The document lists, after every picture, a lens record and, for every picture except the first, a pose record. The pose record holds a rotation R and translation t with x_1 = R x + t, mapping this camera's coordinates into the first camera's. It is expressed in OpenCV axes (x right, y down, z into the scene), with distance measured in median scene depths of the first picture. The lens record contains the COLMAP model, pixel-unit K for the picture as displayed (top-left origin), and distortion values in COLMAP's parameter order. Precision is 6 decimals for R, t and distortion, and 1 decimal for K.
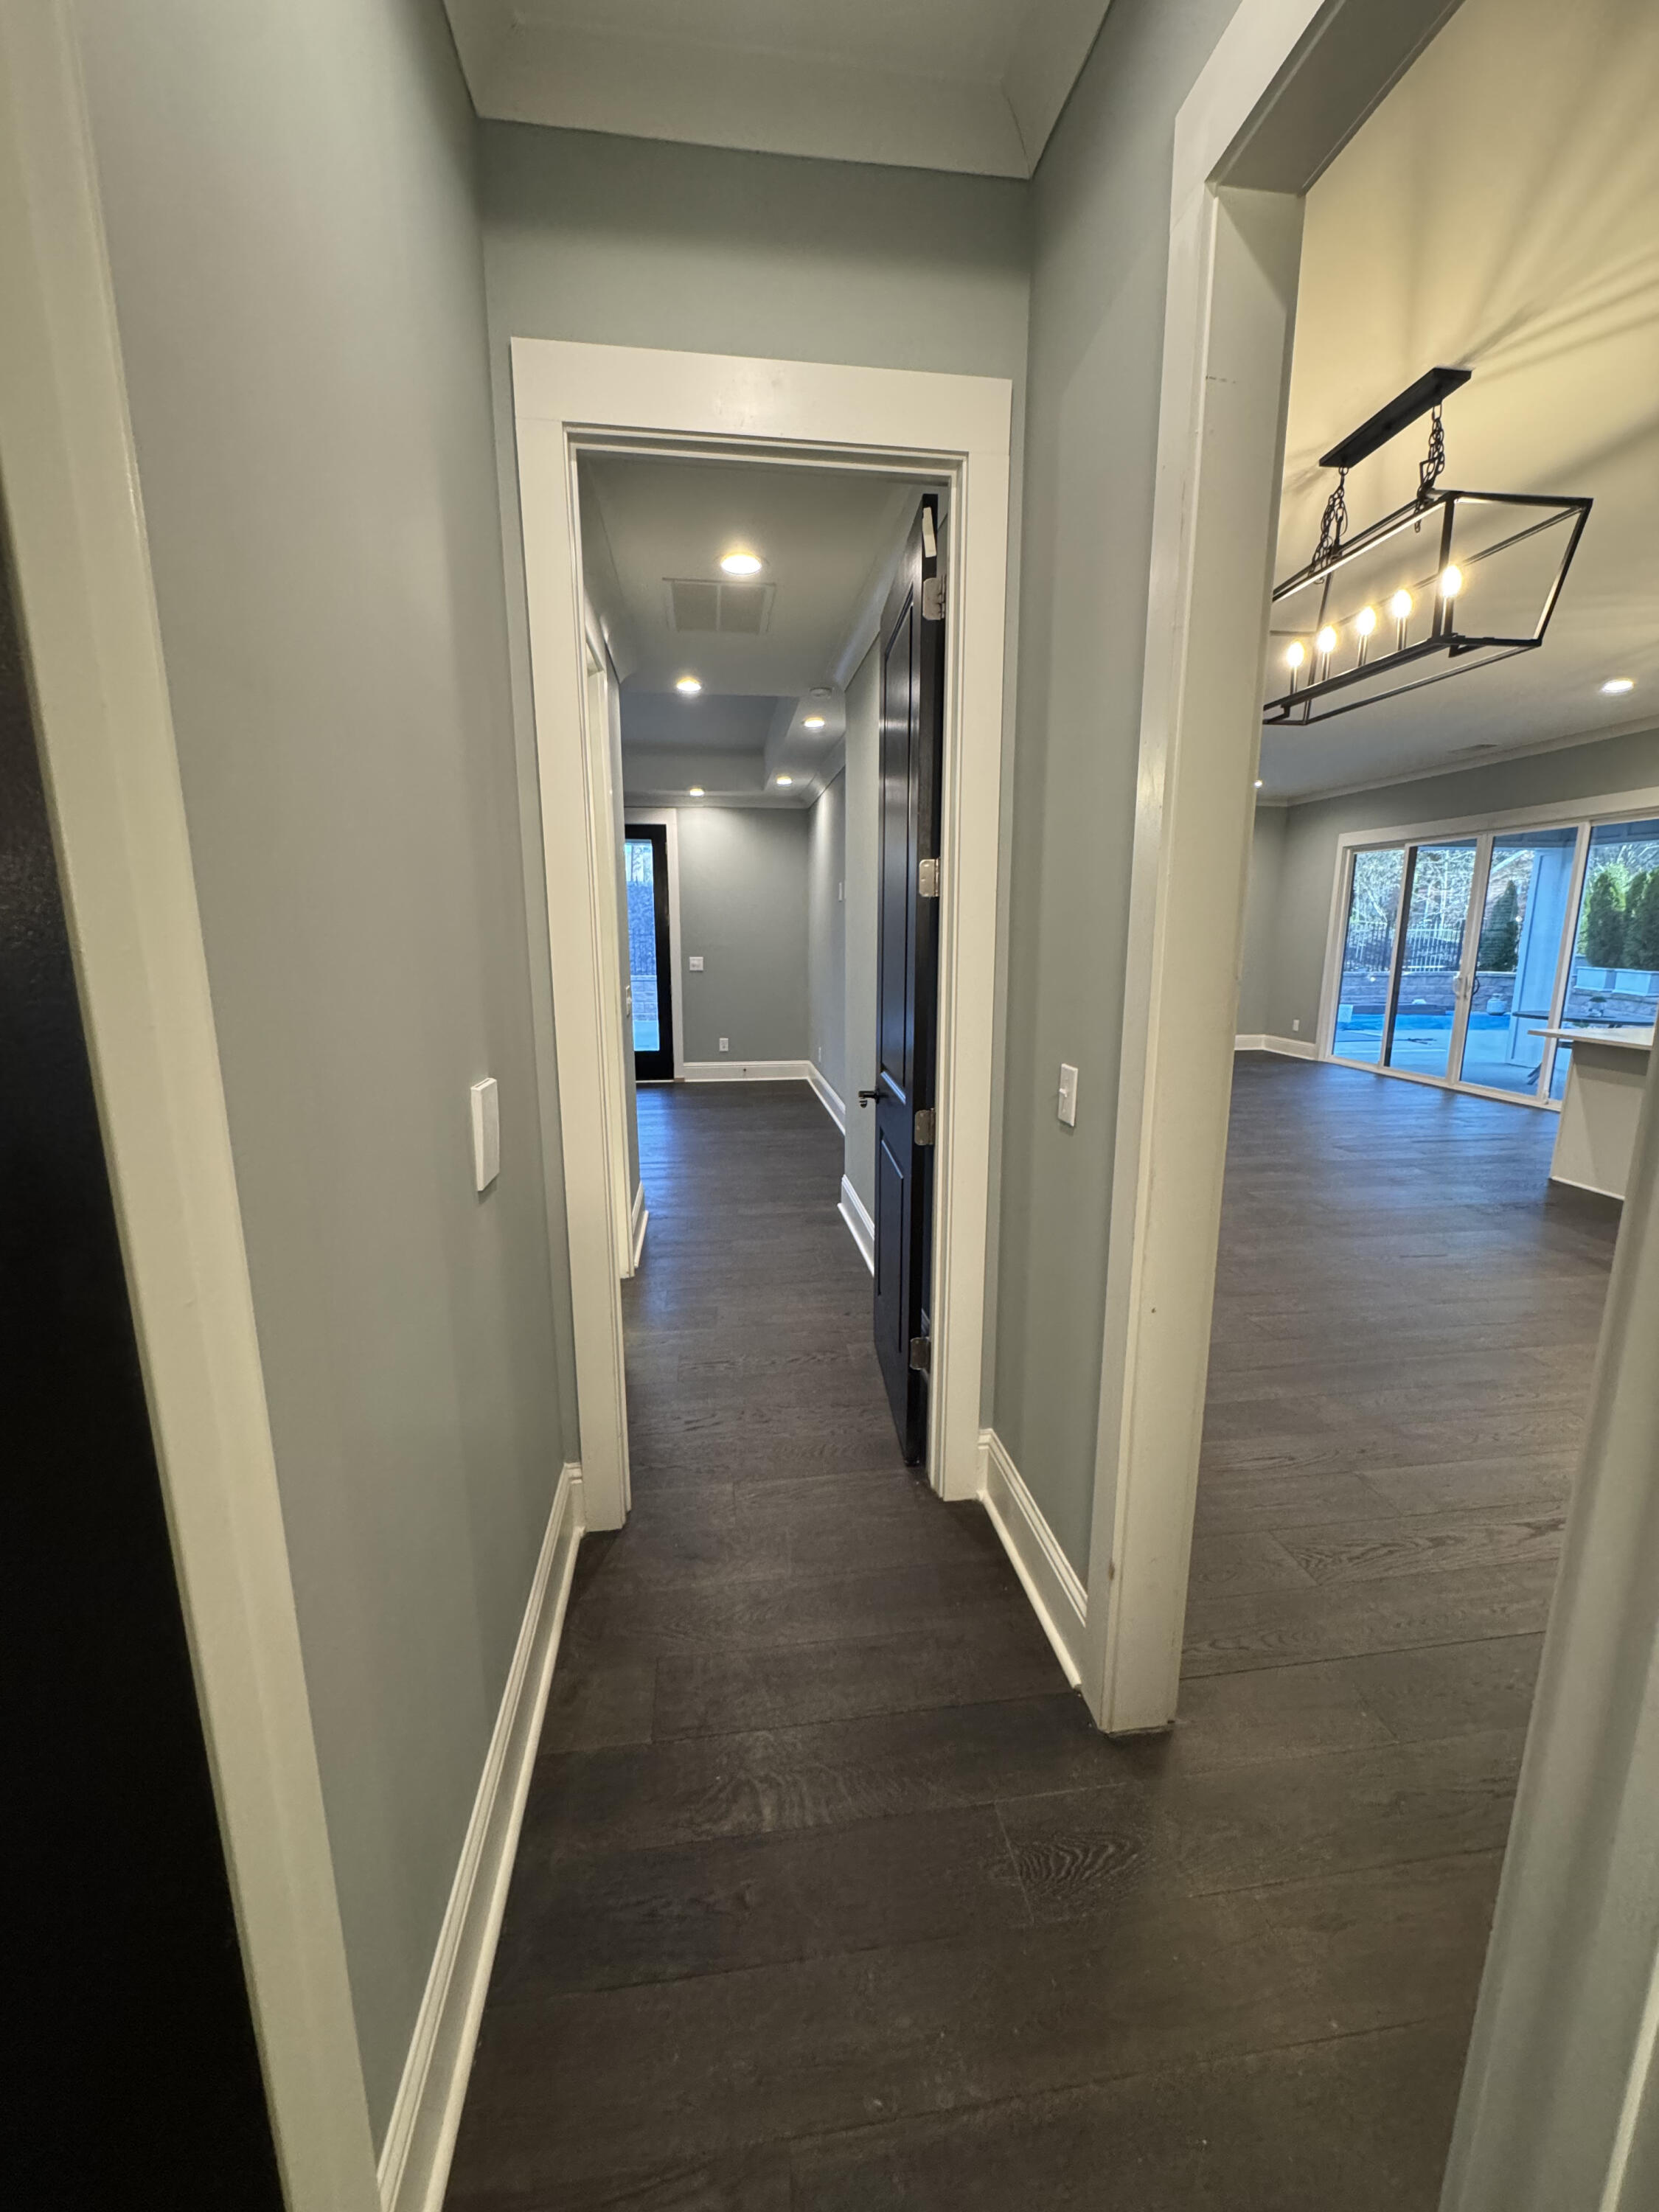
lens RADIAL K [[879.7, 0, 829.2], [0, 879.7, 1105.3], [0, 0, 1]] dist [-0.004047, -0.000146]
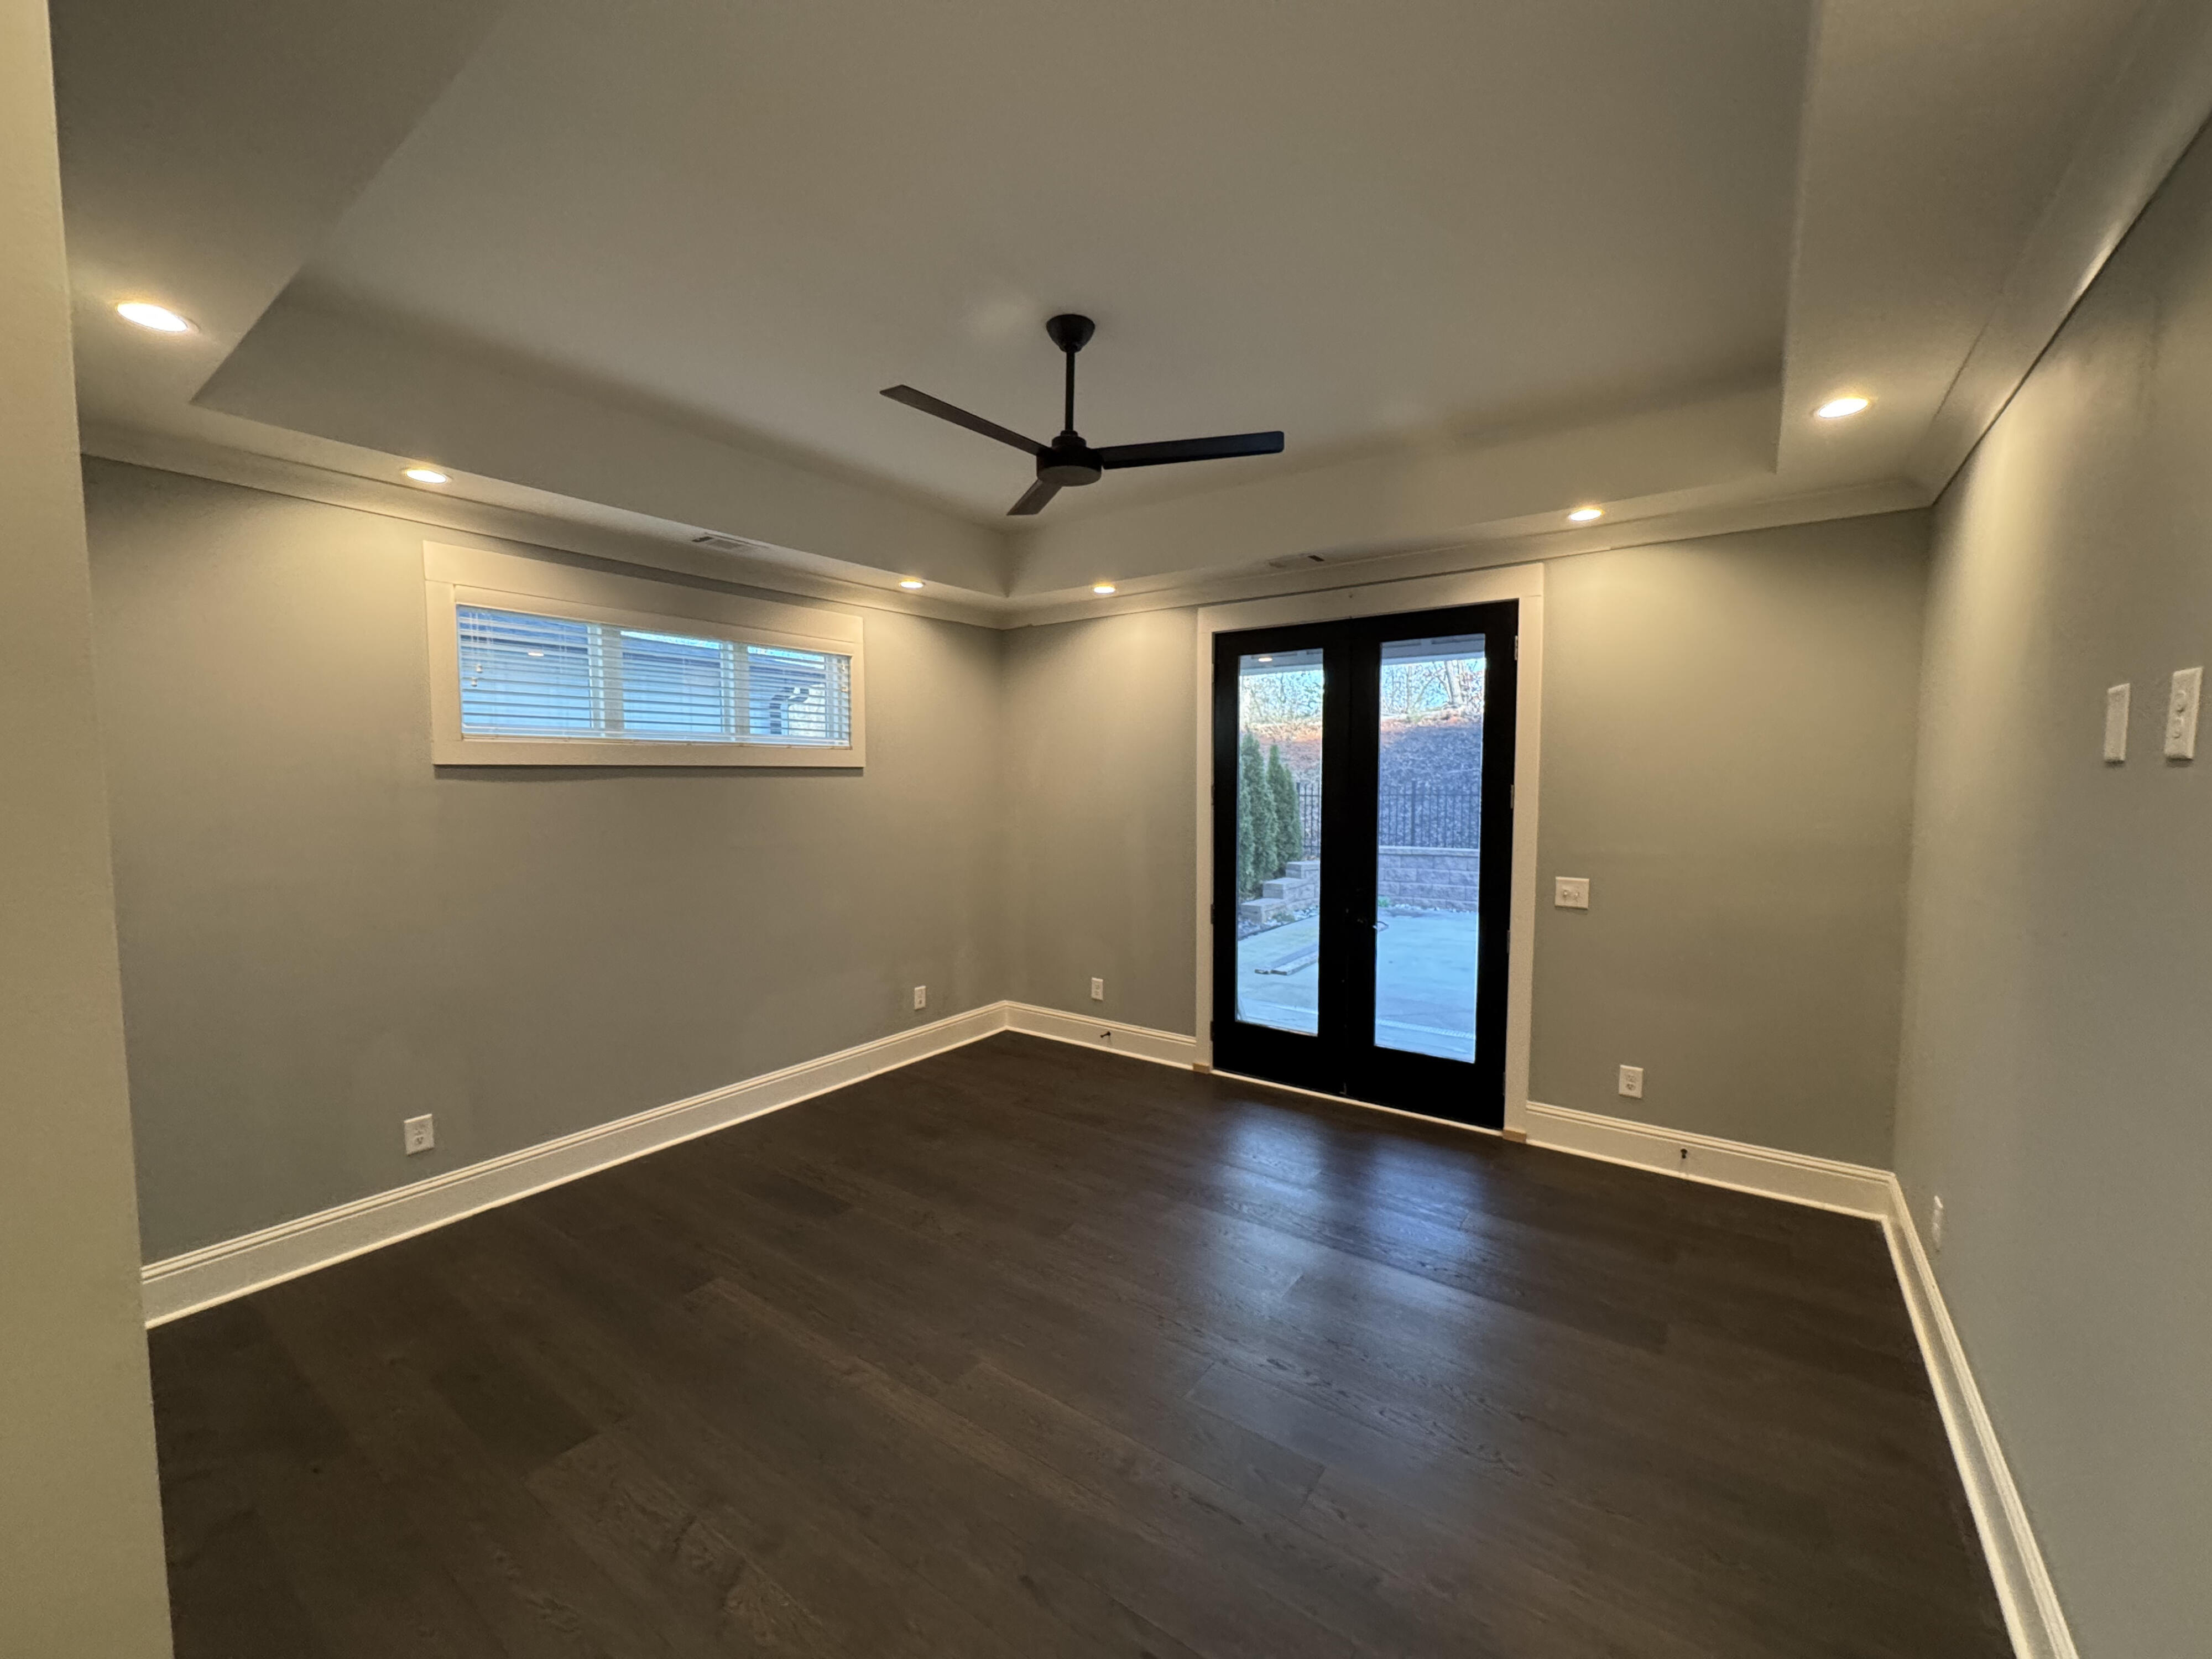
lens RADIAL K [[879.7, 0, 1105.9], [0, 879.7, 828.3], [0, 0, 1]] dist [-0.004047, -0.000146]
pose [[0.729908, 0.040218, -0.682362, -0.021724], [-0.130795, 0.988039, -0.081674, -0.143607], [0.670915, 0.148864, 0.726438, 0.581372]]
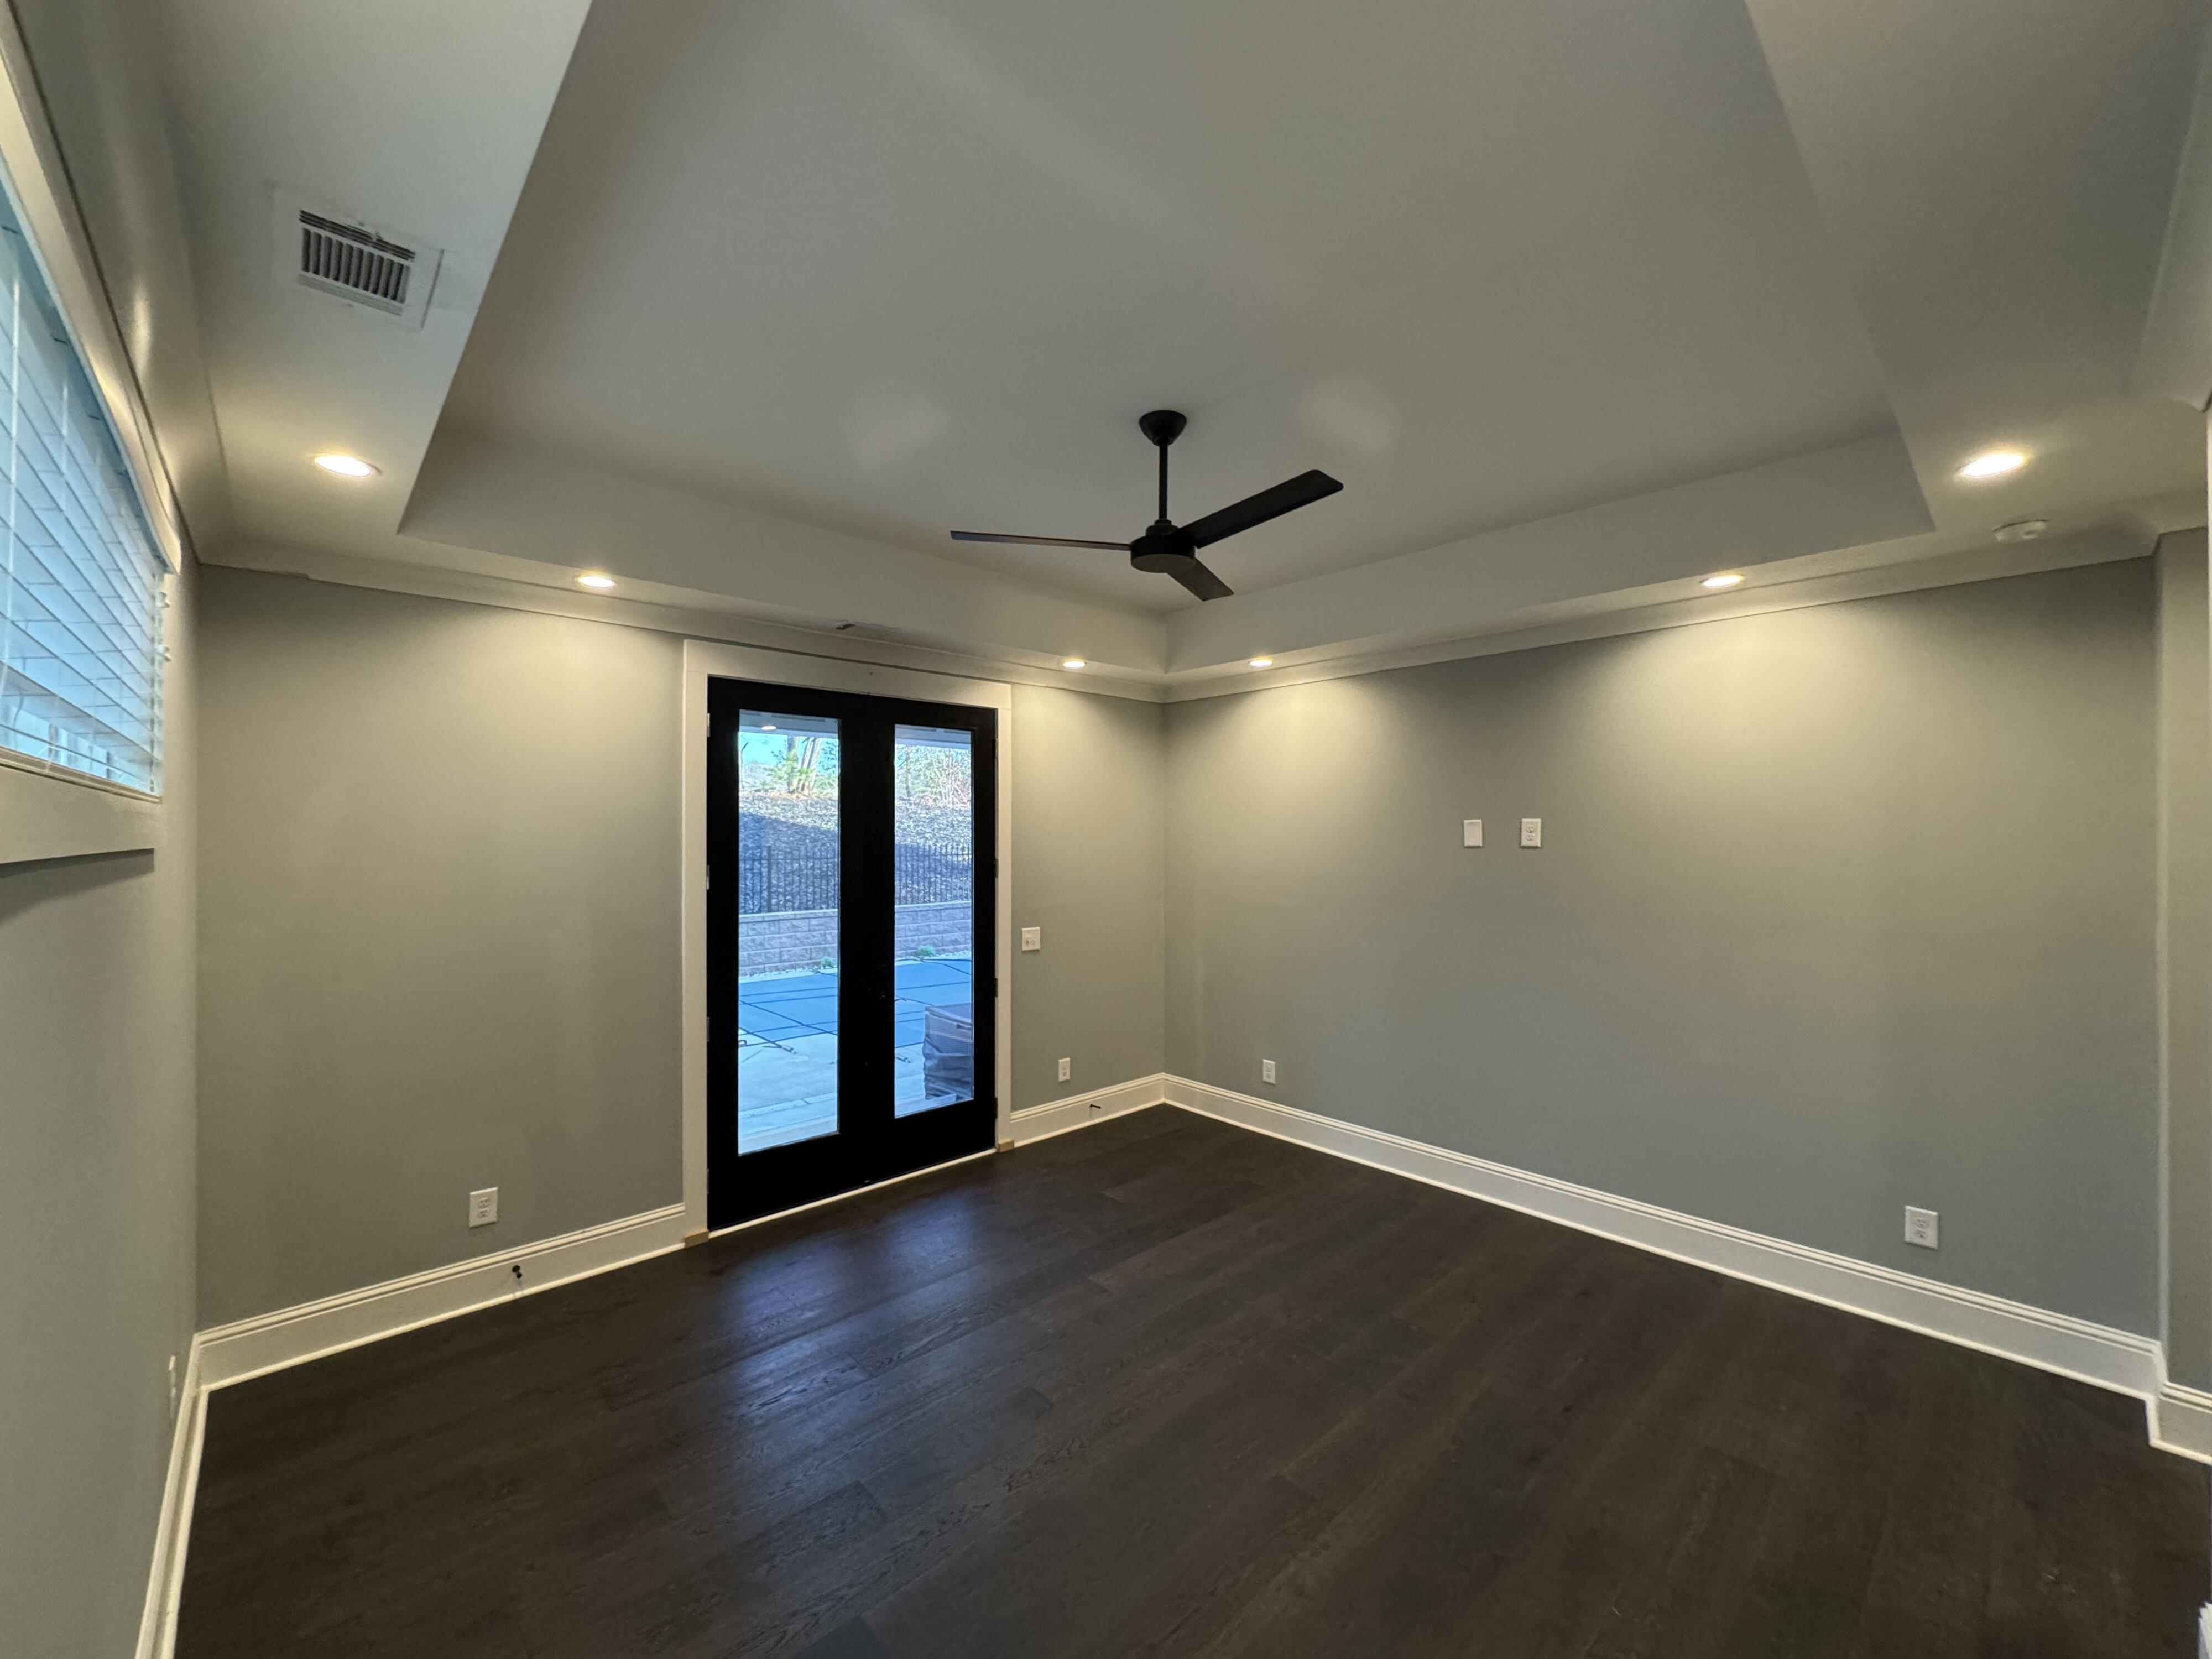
lens RADIAL K [[879.7, 0, 1105.3], [0, 879.7, 832.2], [0, 0, 1]] dist [-0.004047, -0.000146]
pose [[0.817321, 0.000890, 0.576181, -0.516360], [0.114114, 0.979940, -0.163385, -0.147624], [-0.564769, 0.199288, 0.800825, 0.556297]]
